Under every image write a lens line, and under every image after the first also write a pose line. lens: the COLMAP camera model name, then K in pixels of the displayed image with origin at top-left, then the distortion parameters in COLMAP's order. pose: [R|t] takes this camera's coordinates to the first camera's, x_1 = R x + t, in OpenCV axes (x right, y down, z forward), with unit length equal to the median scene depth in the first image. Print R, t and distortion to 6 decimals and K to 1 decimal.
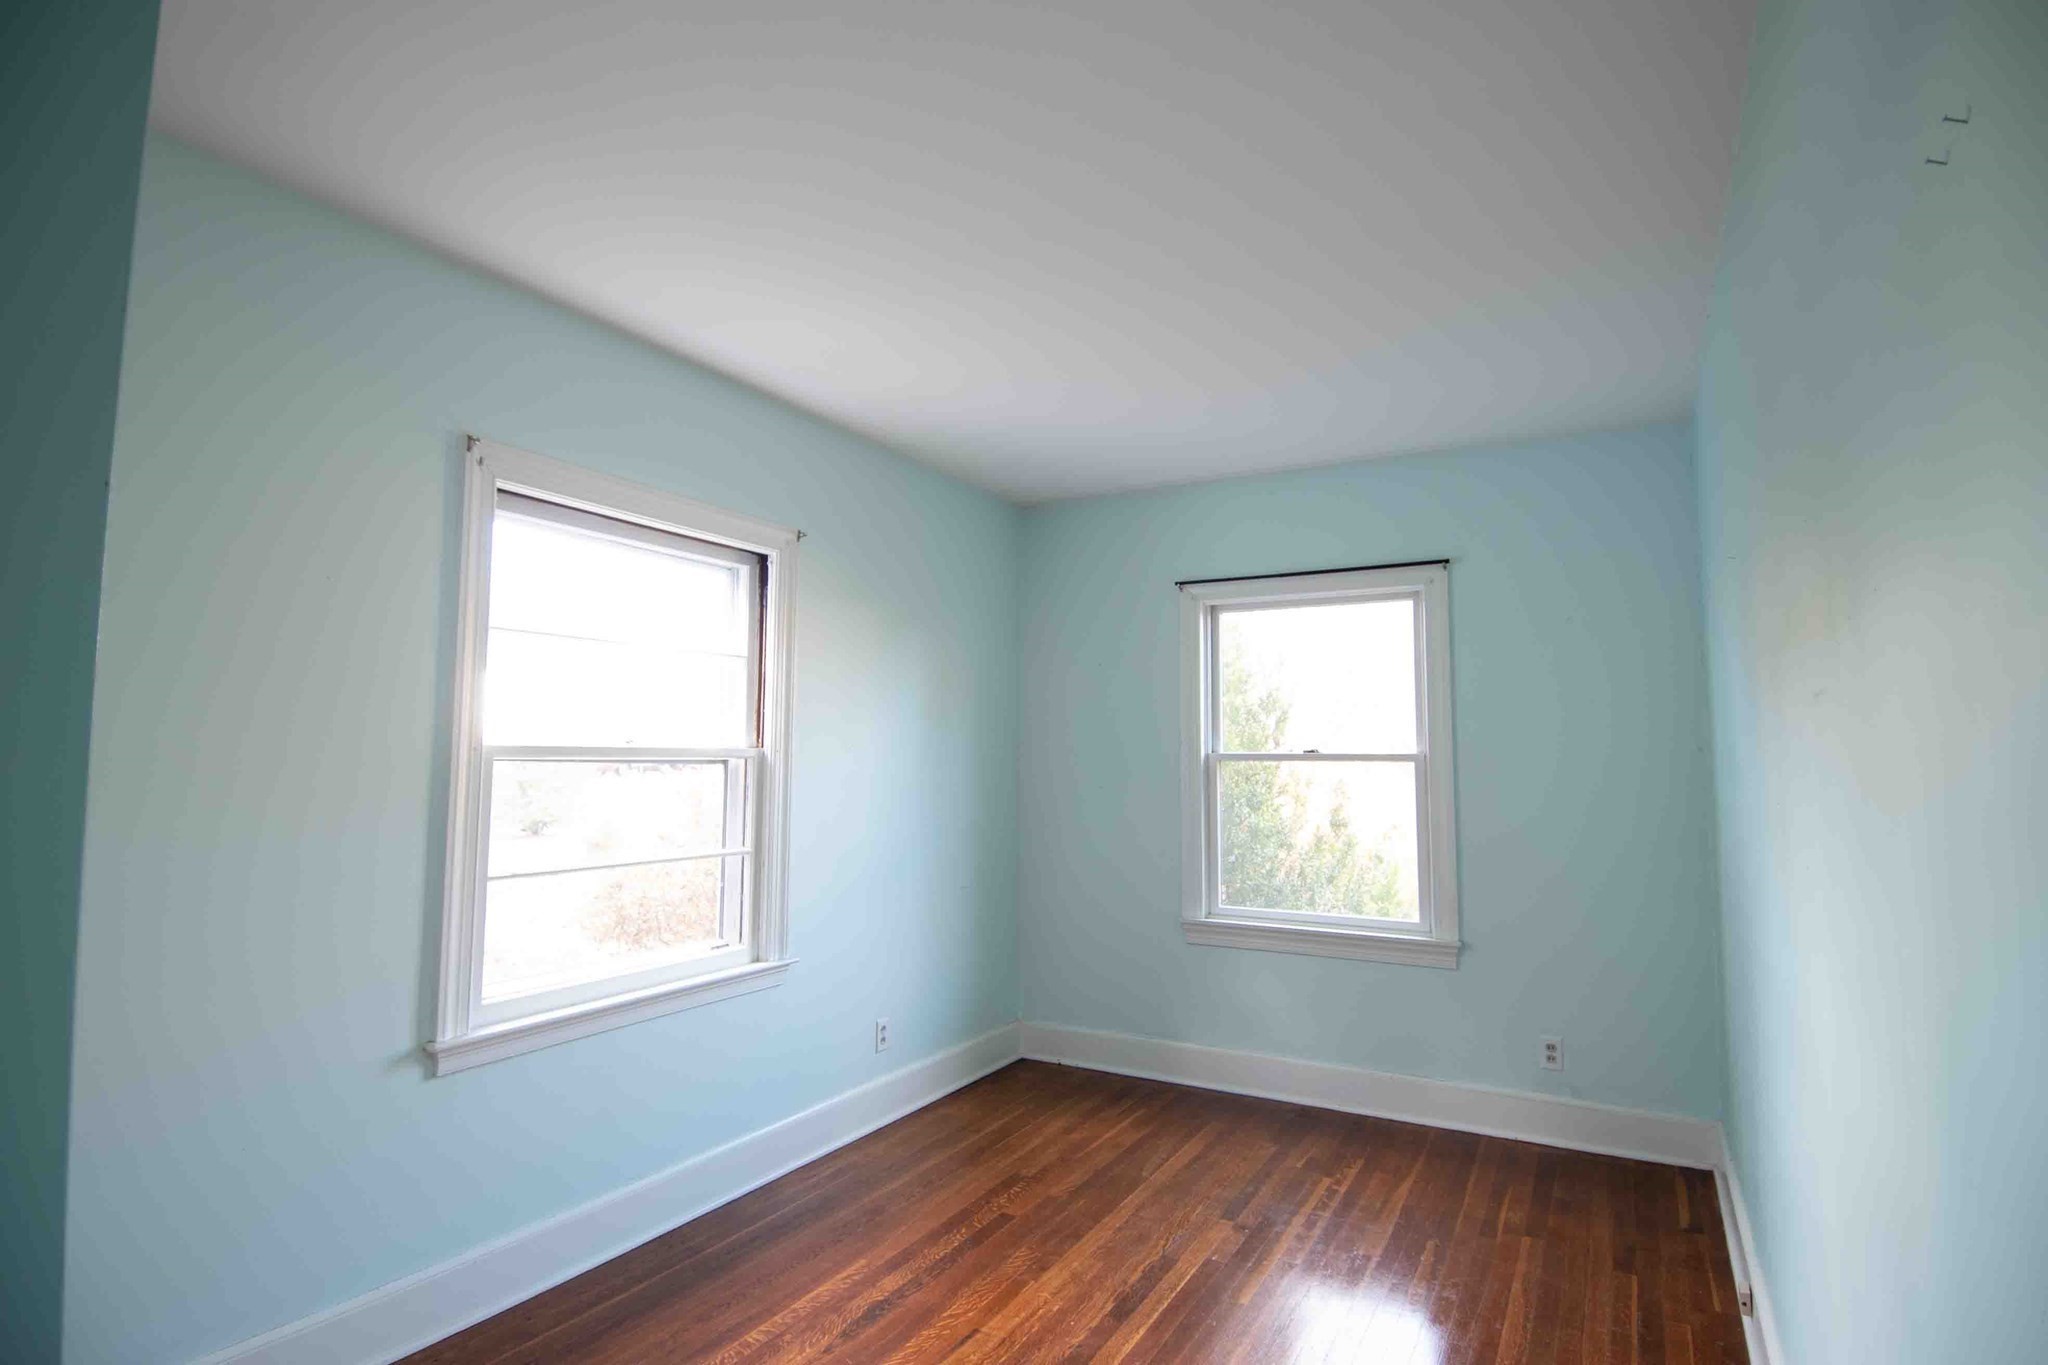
lens RADIAL K [[1062.2, 0, 1024.3], [0, 1062.2, 676.4], [0, 0, 1]] dist [0.051444, -0.060432]
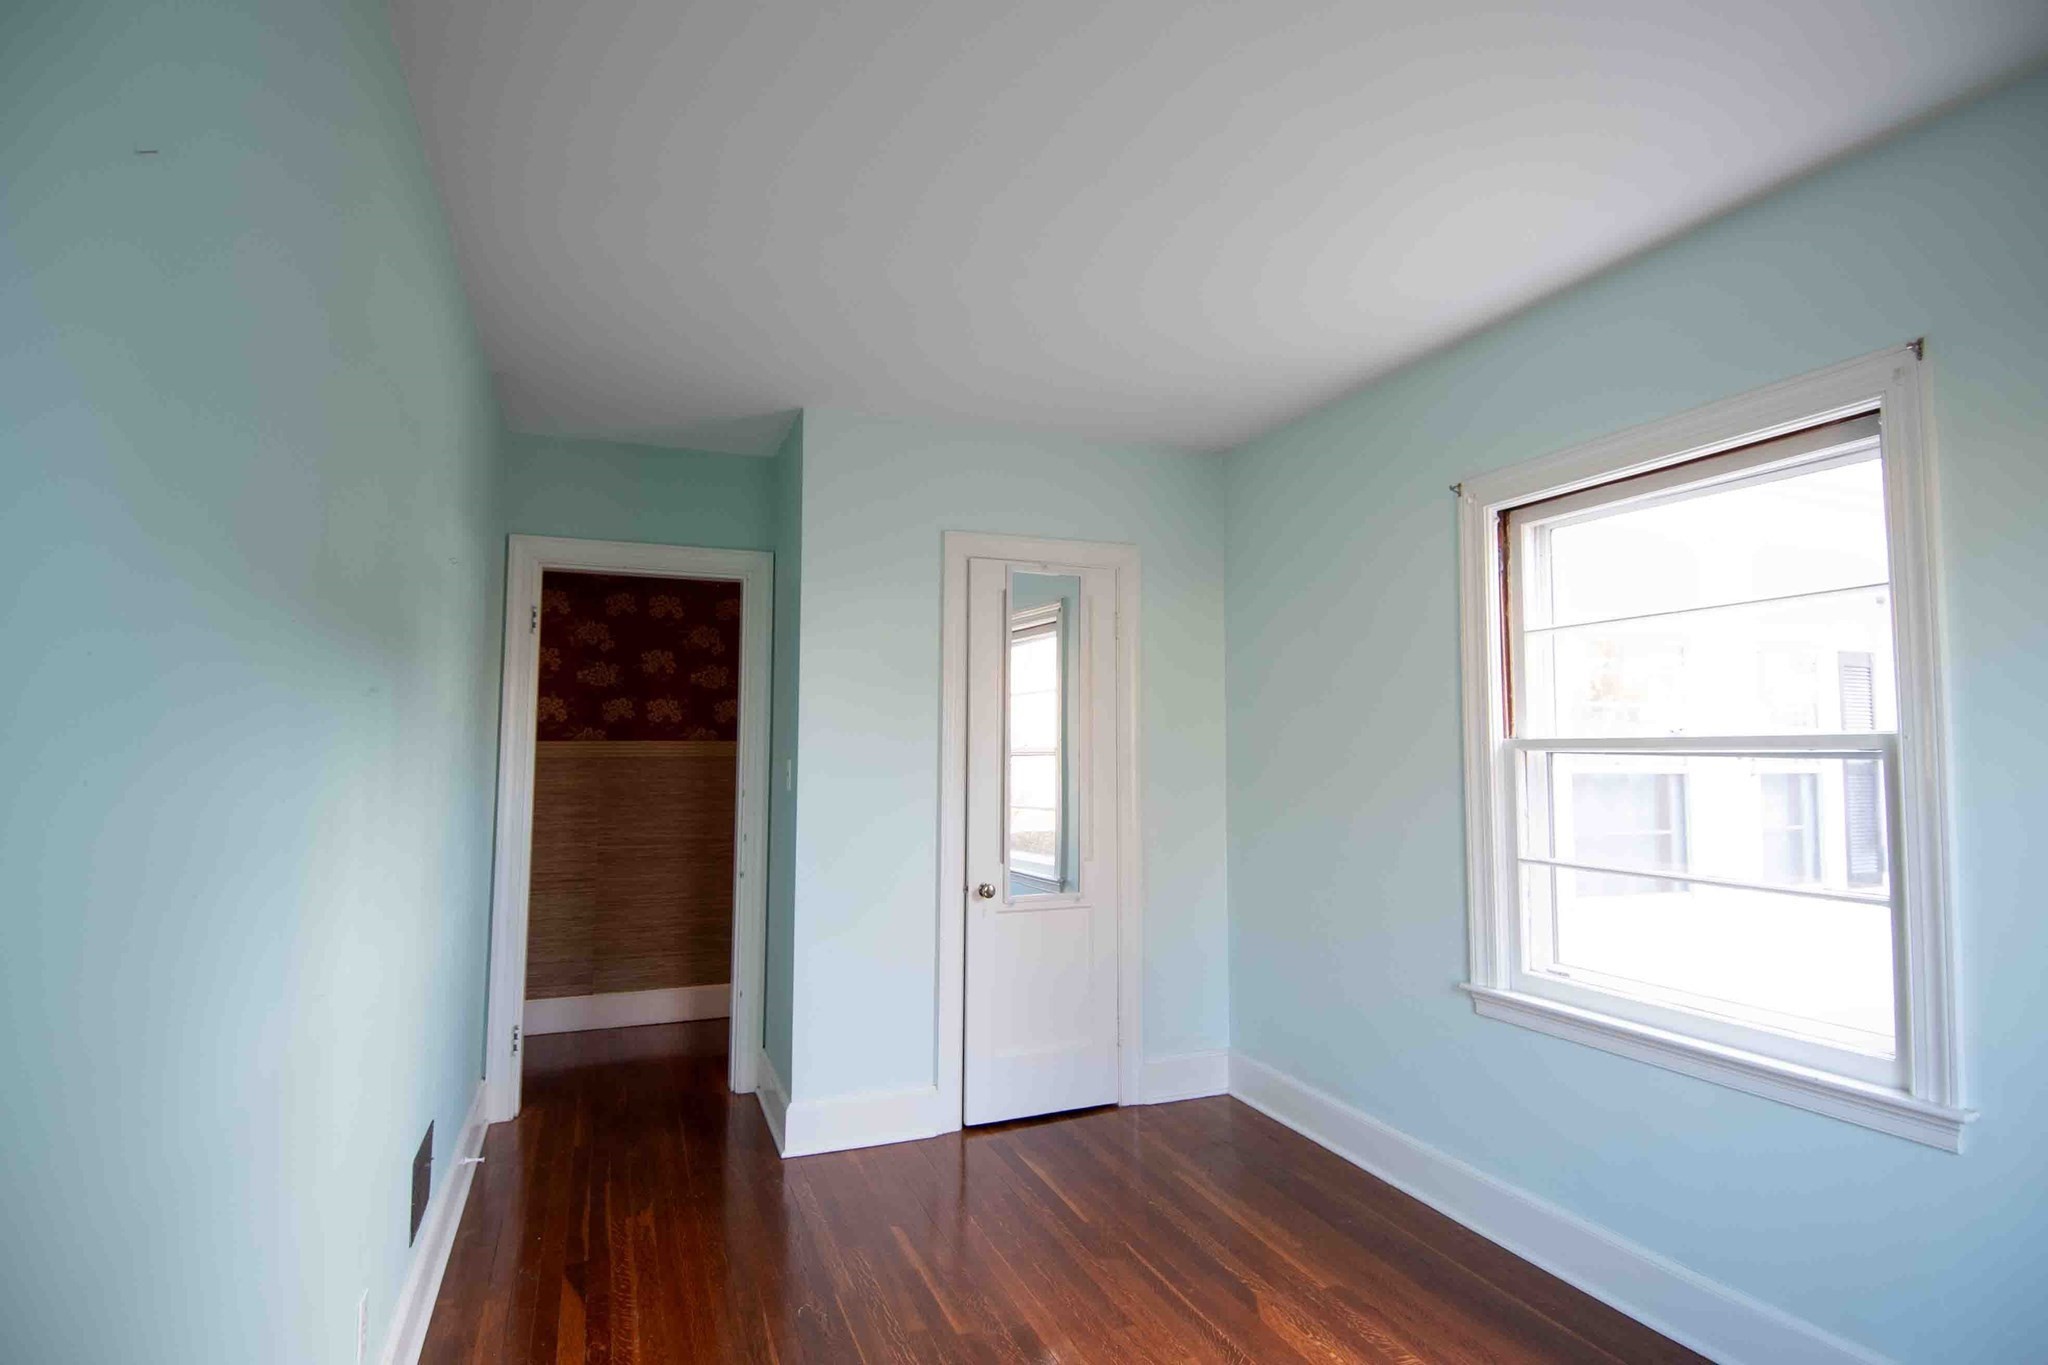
lens RADIAL K [[1062.2, 0, 1024.3], [0, 1062.2, 676.4], [0, 0, 1]] dist [0.051444, -0.060432]
pose [[-0.639562, -0.058354, -0.766522, 0.689475], [0.056535, 0.990844, -0.122603, 0.107840], [0.766658, -0.121747, -0.630407, 1.332045]]
